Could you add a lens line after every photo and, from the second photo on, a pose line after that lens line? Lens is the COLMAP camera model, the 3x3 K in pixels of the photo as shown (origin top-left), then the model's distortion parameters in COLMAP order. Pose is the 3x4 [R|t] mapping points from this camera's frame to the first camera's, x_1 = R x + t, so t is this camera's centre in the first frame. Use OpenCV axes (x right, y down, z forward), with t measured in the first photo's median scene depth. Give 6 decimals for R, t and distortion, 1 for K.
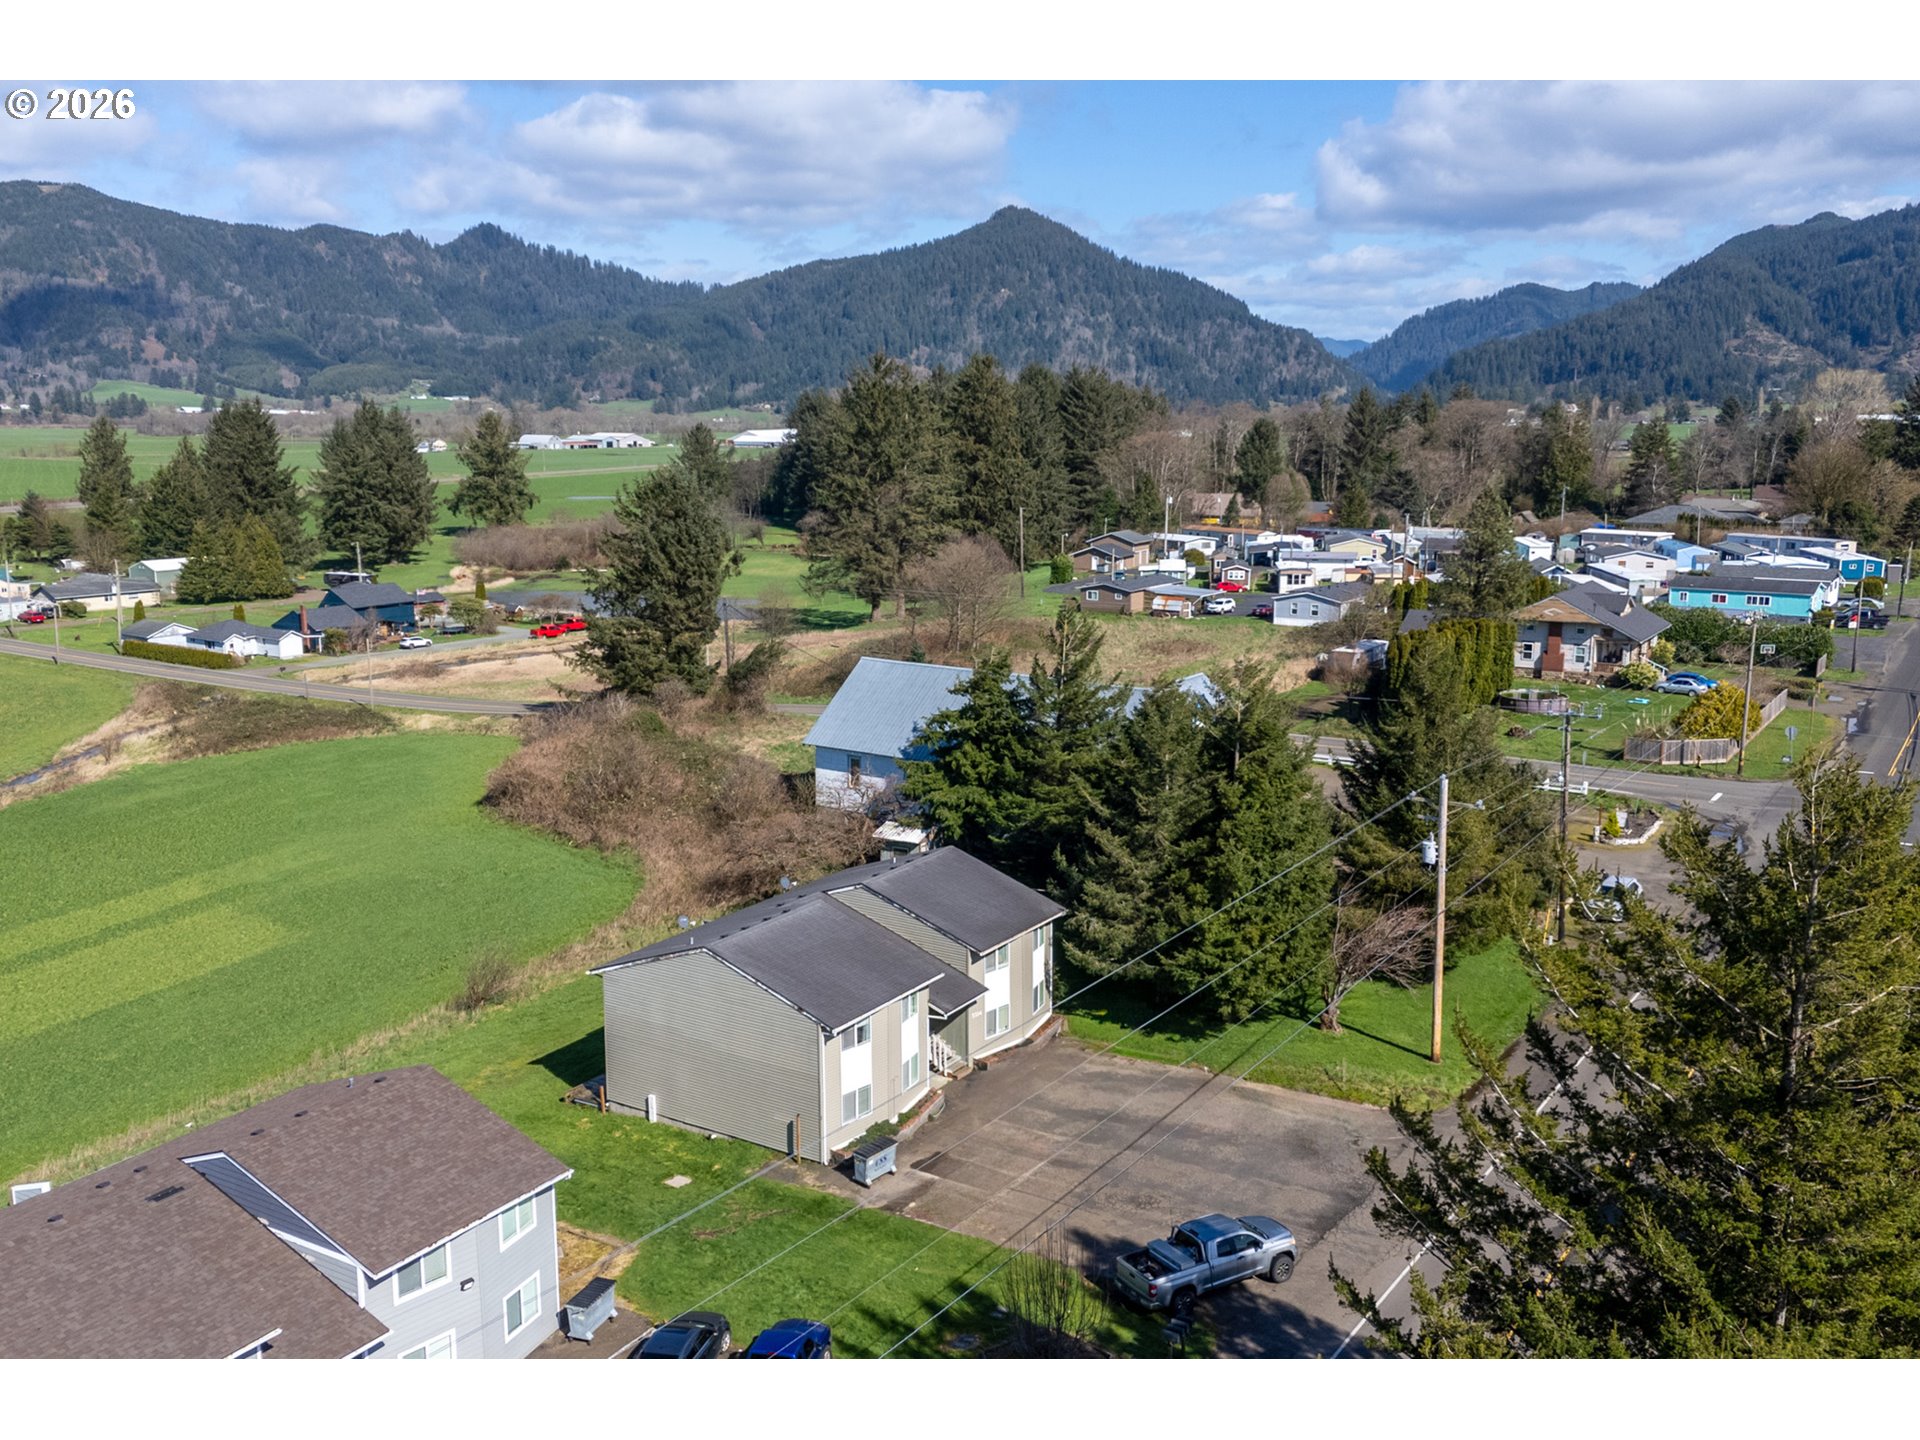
lens RADIAL K [[1674.4, 0, 967.6], [0, 1674.4, 710.7], [0, 0, 1]] dist [0.057392, -0.021555]
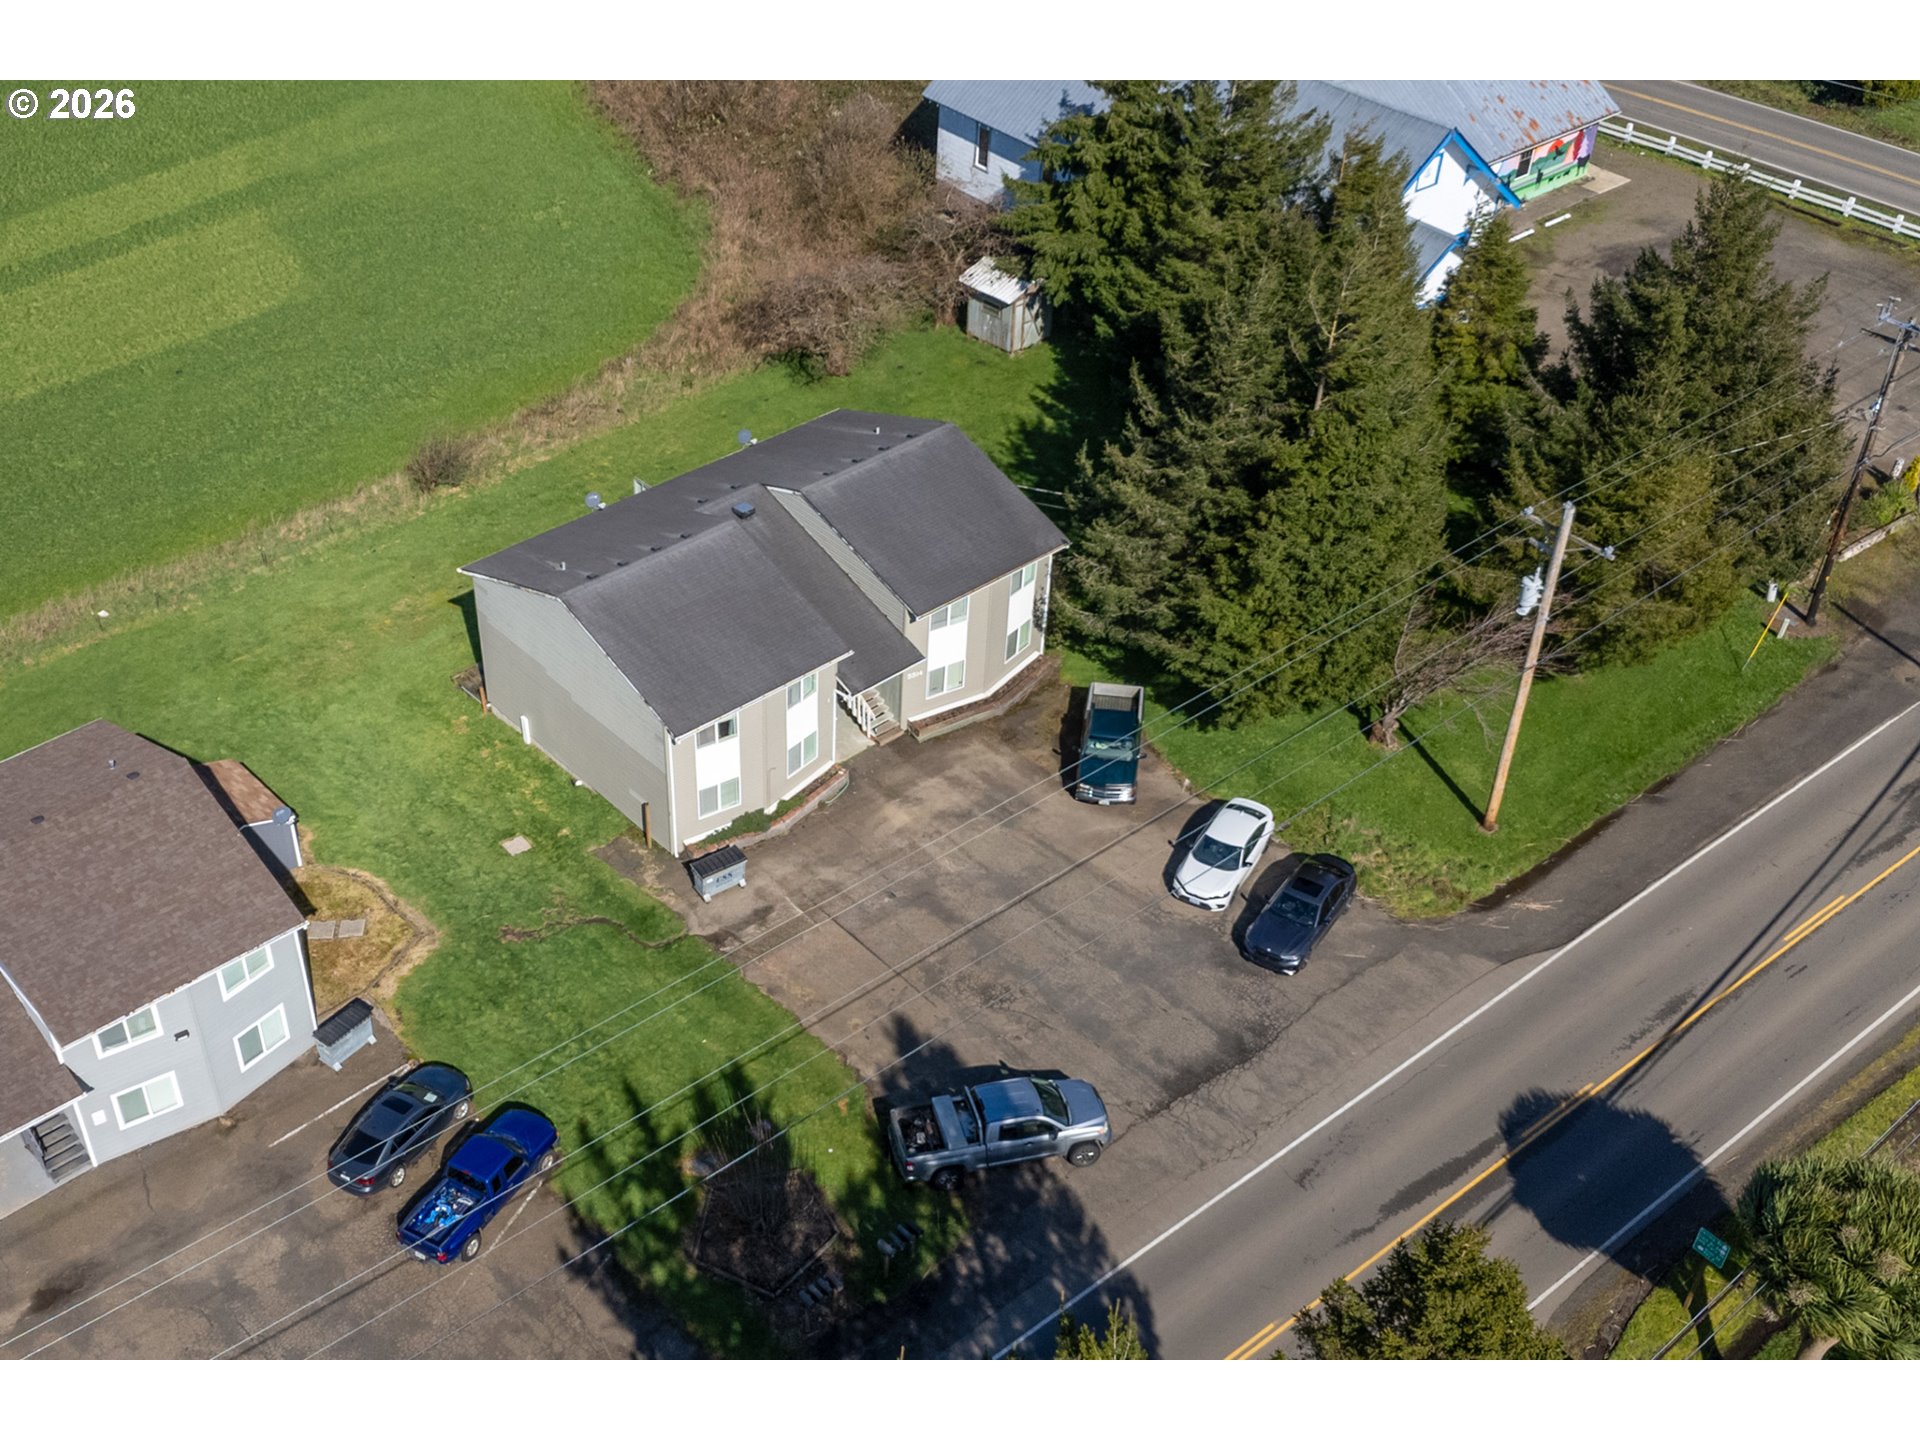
lens RADIAL K [[2001.3, 0, 791.6], [0, 2001.3, 789.0], [0, 0, 1]] dist [0.142372, -0.314238]
pose [[0.953442, 0.194850, -0.230178, 0.196773], [-0.057909, 0.867334, 0.494347, -0.268521], [0.295965, -0.458002, 0.838236, 0.141127]]
